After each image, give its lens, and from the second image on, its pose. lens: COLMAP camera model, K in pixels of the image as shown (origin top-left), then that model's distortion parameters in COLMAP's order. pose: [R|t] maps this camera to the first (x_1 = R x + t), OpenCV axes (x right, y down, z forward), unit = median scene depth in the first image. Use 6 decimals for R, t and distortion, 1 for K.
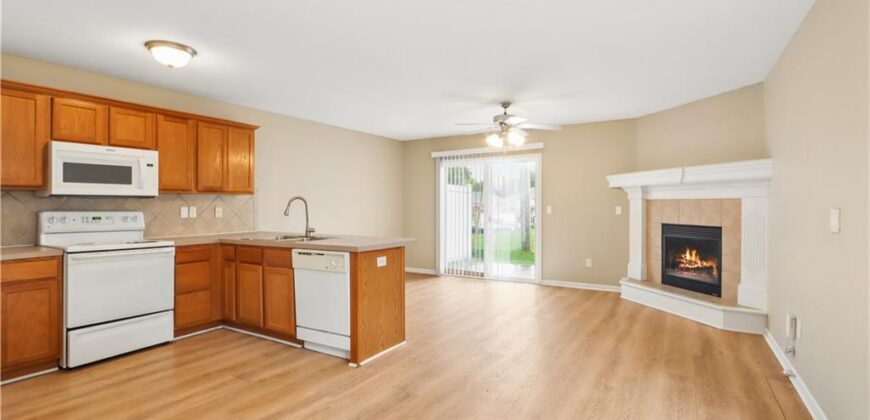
lens RADIAL K [[417.2, 0, 430.9], [0, 417.2, 207.0], [0, 0, 1]] dist [-0.018162, 0.000050]
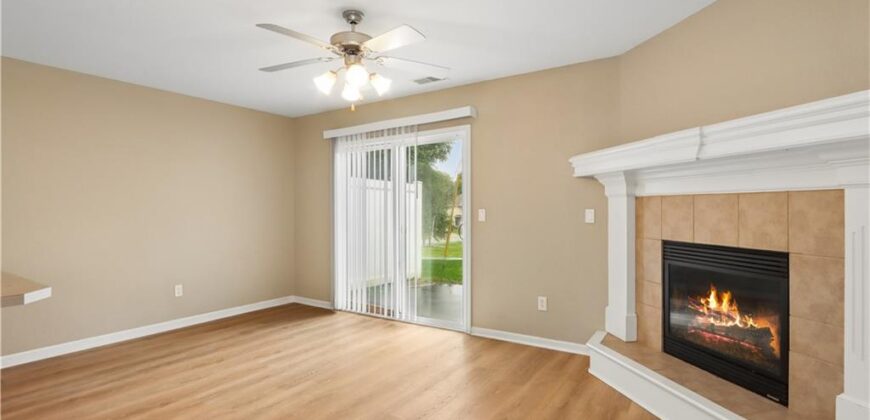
lens RADIAL K [[400.7, 0, 435.0], [0, 400.7, 210.0], [0, 0, 1]] dist [-0.013862, 0.000241]
pose [[0.998105, -0.004073, -0.061391, 0.357198], [0.004034, 0.999992, -0.000769, -0.000274], [0.061393, 0.000520, 0.998114, 0.566912]]
